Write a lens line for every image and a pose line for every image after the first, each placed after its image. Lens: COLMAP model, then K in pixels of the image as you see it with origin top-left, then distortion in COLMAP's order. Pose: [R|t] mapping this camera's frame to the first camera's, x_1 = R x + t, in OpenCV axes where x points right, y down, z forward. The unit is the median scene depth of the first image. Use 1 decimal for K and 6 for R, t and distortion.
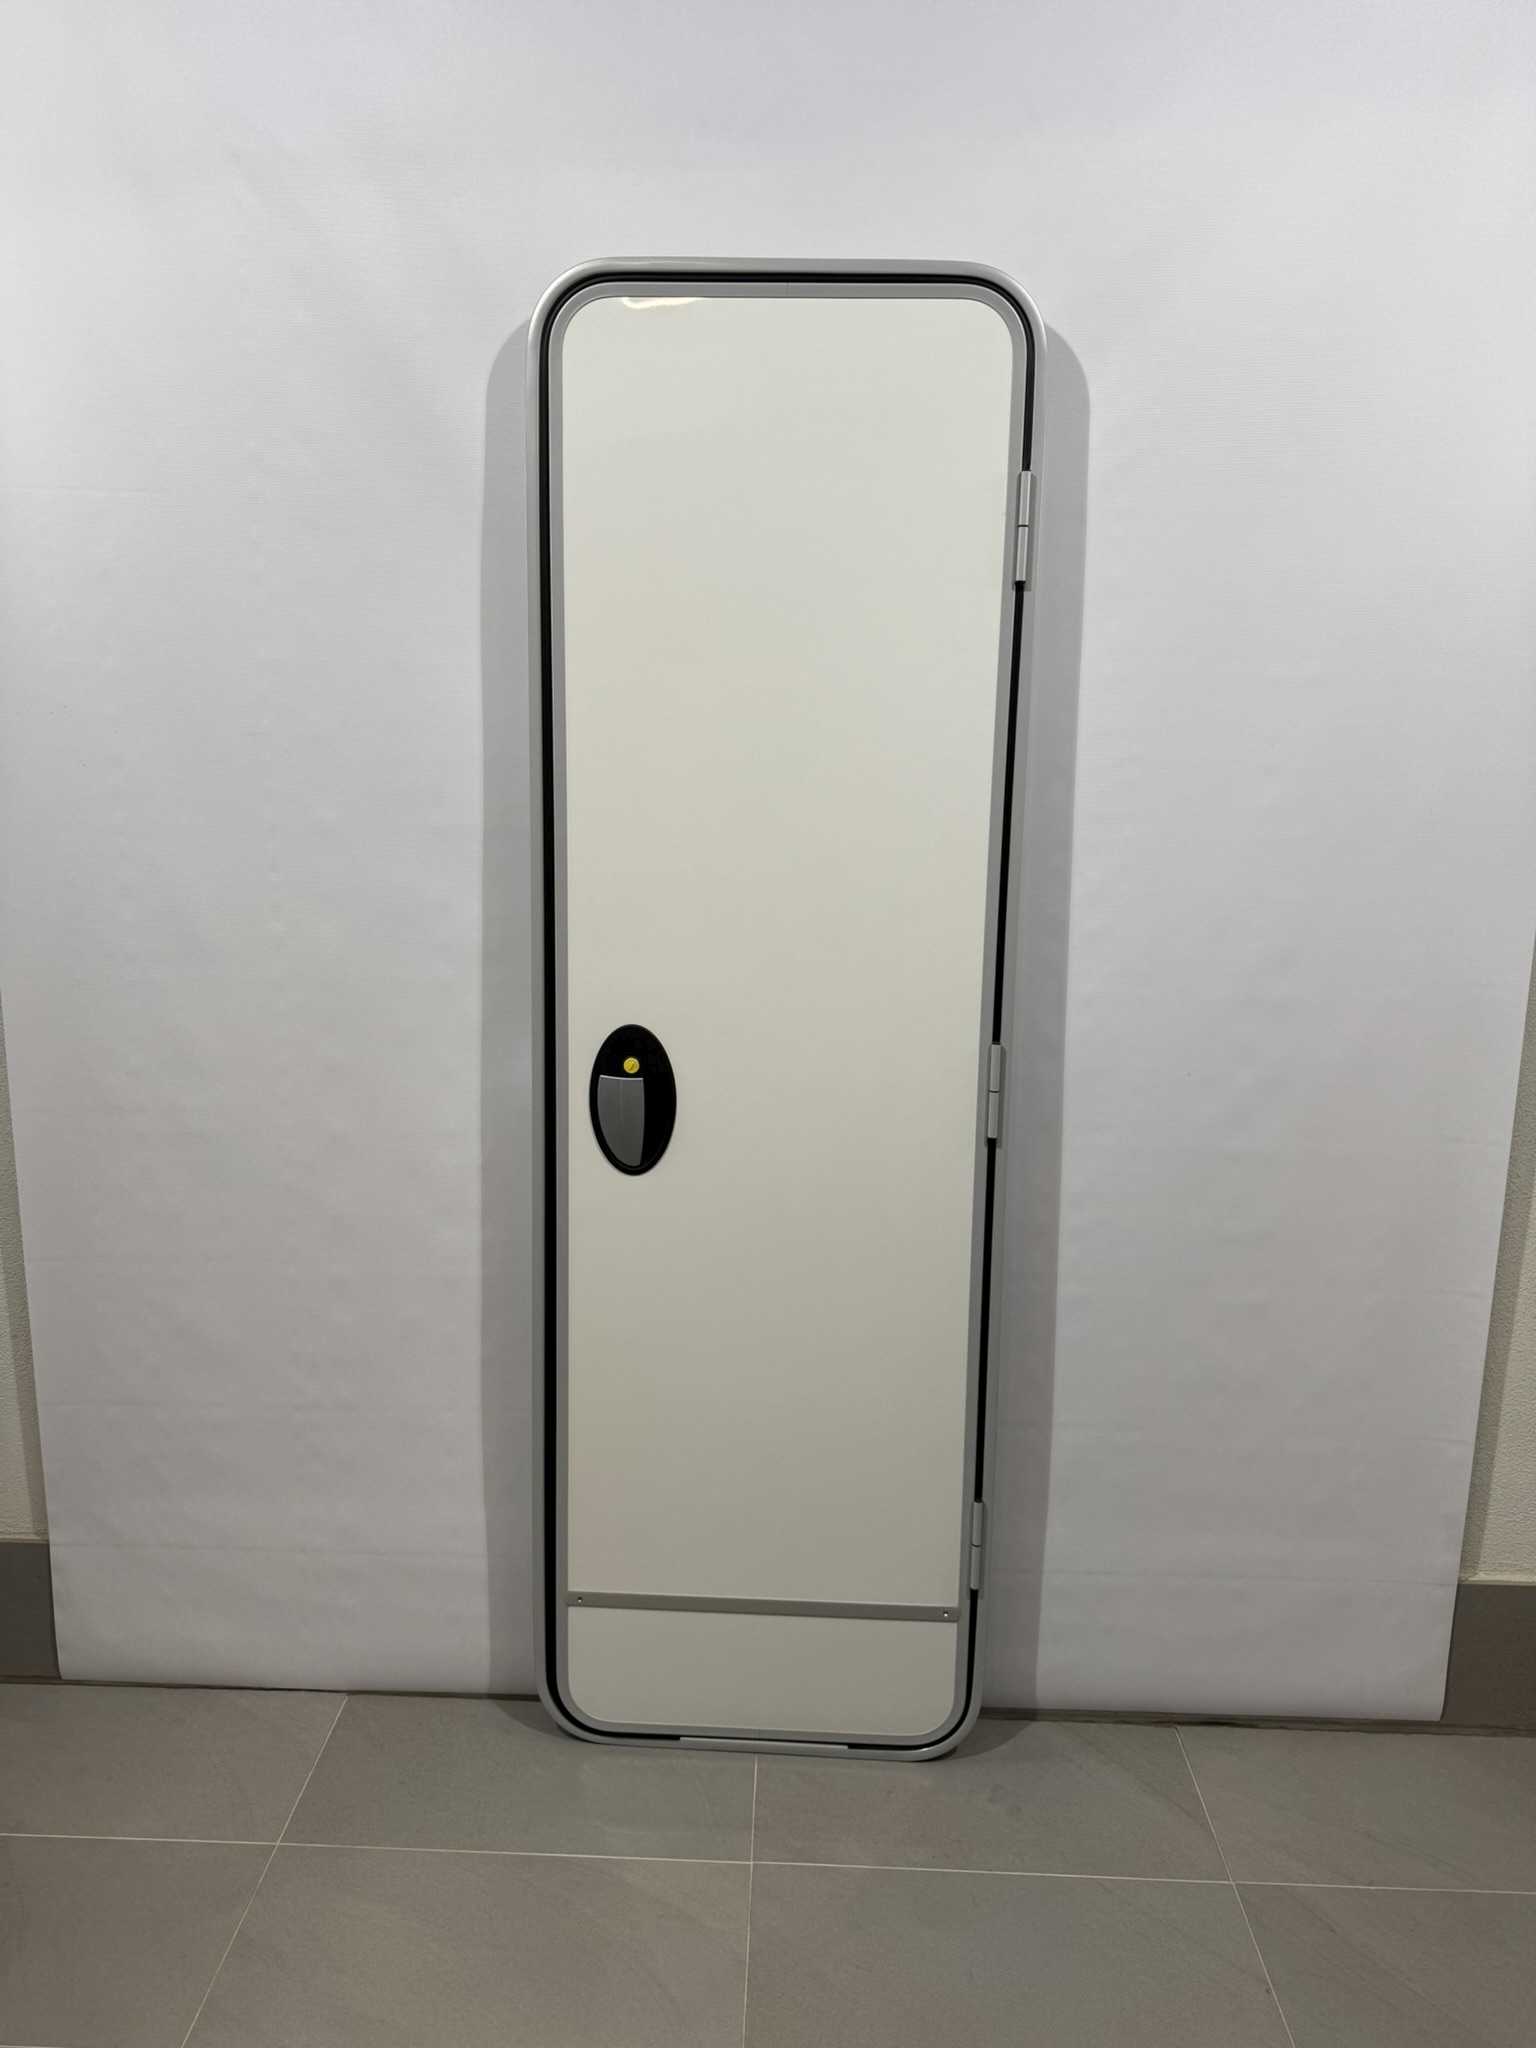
lens RADIAL K [[1332.8, 0, 768.0], [0, 1332.8, 1024.0], [0, 0, 1]] dist [0.036859, -0.058248]
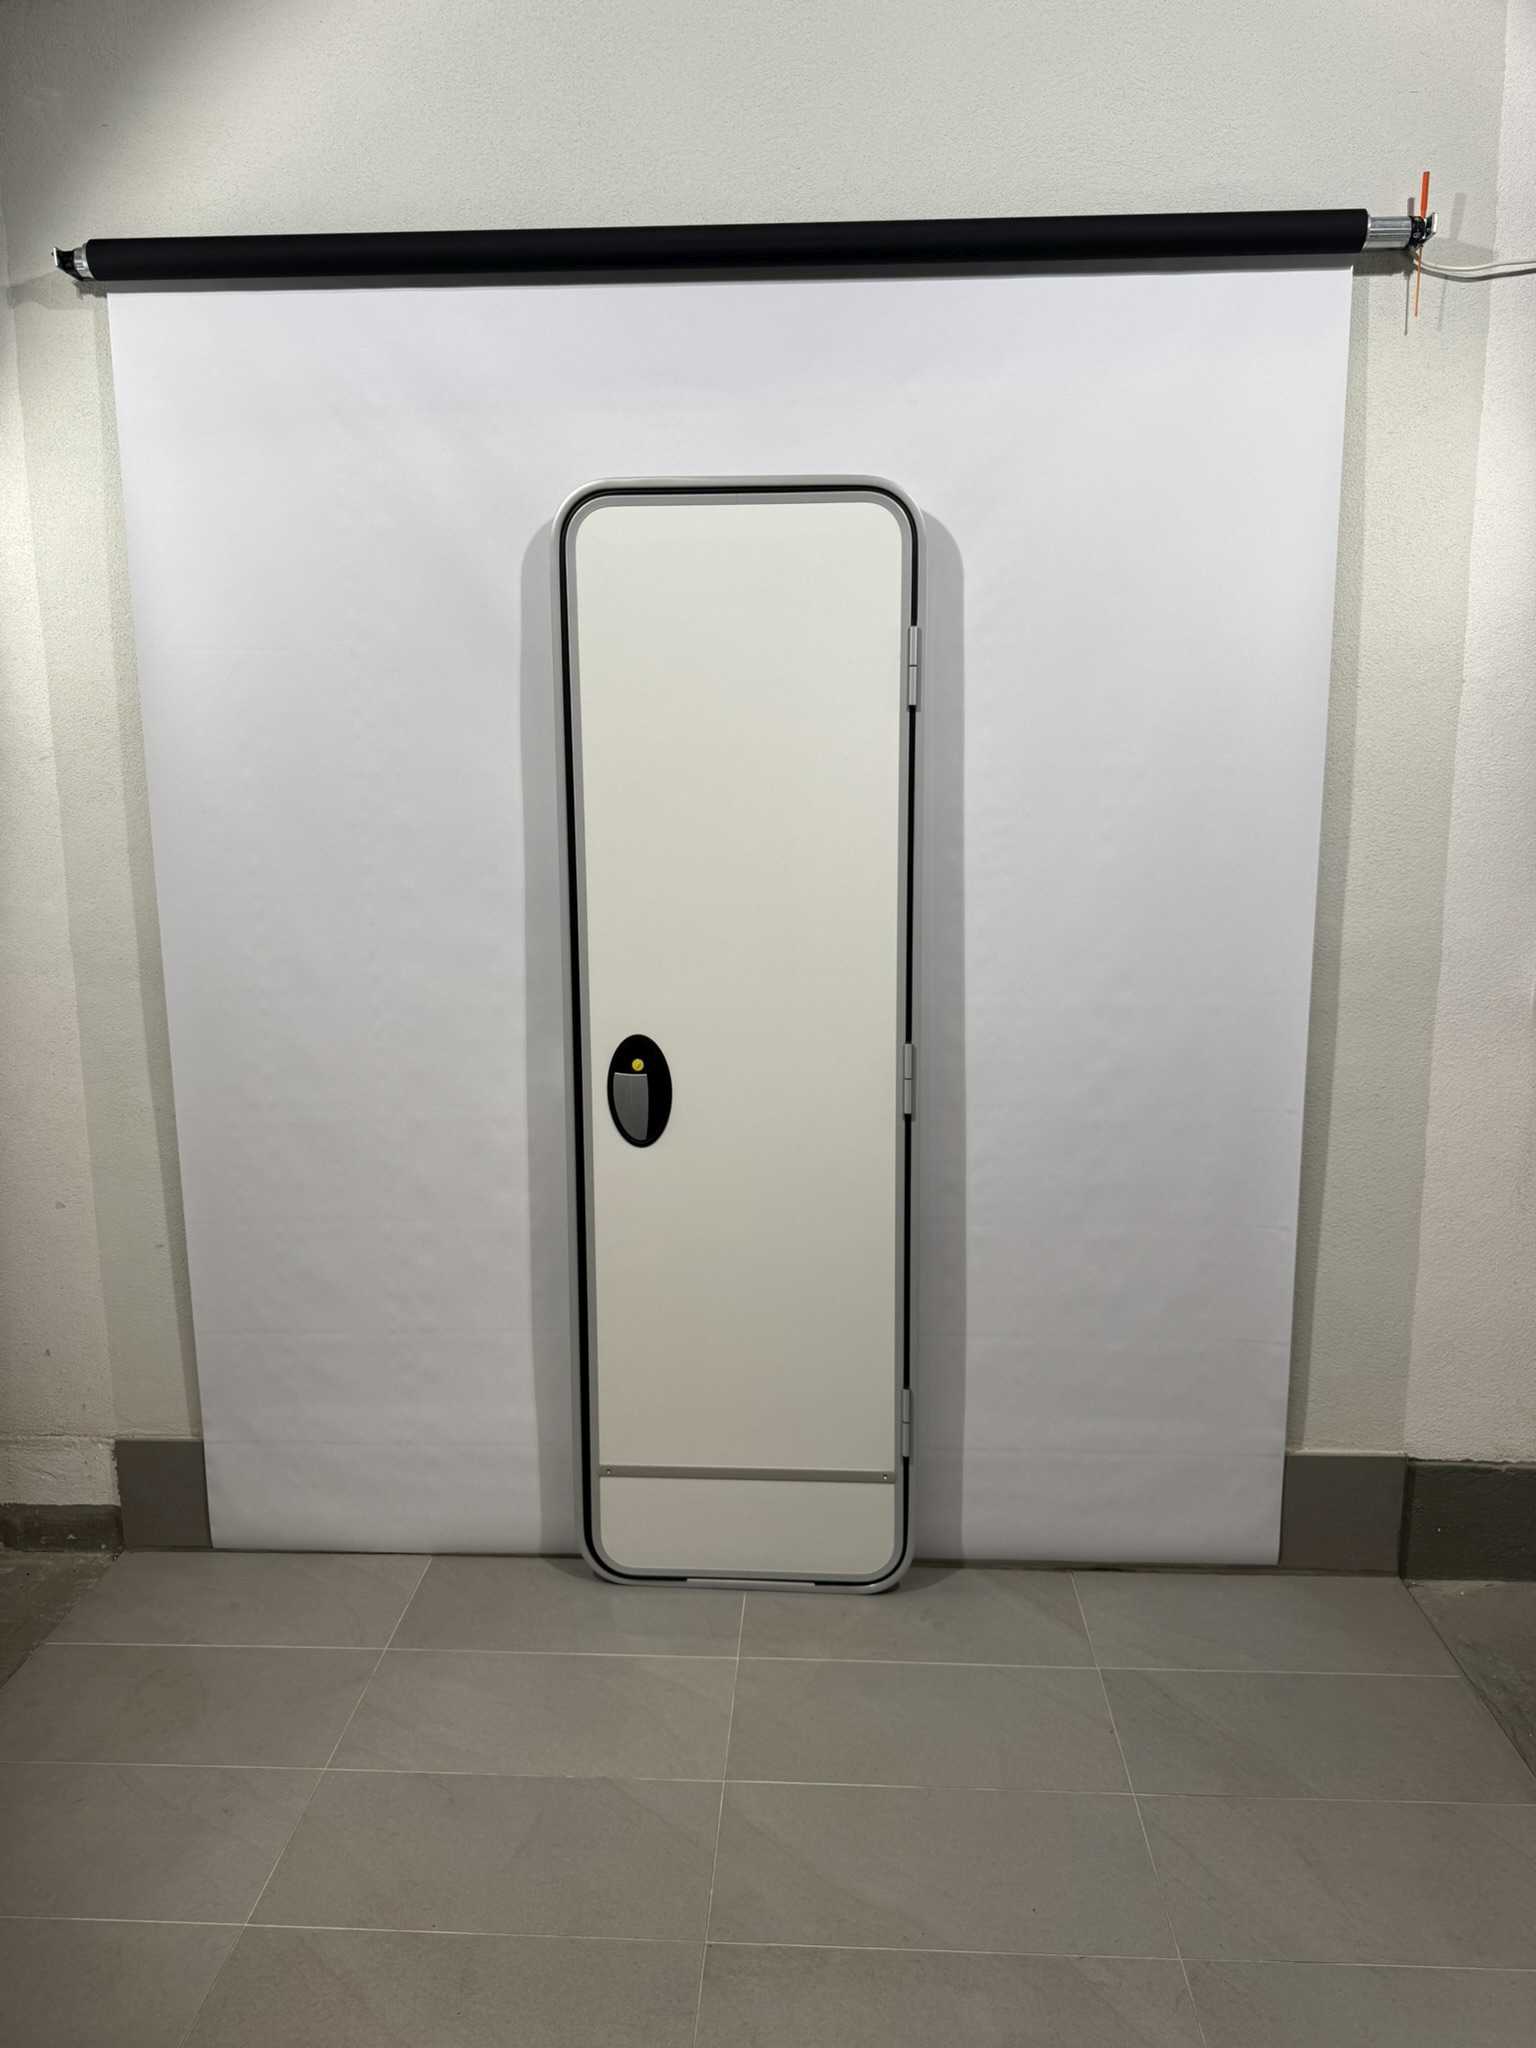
lens RADIAL K [[1332.8, 0, 768.0], [0, 1332.8, 1024.0], [0, 0, 1]] dist [0.036859, -0.058248]
pose [[0.999430, -0.020627, -0.026722, 0.060503], [0.020284, 0.999709, -0.013049, 0.009246], [0.026984, 0.012499, 0.999558, -0.316282]]
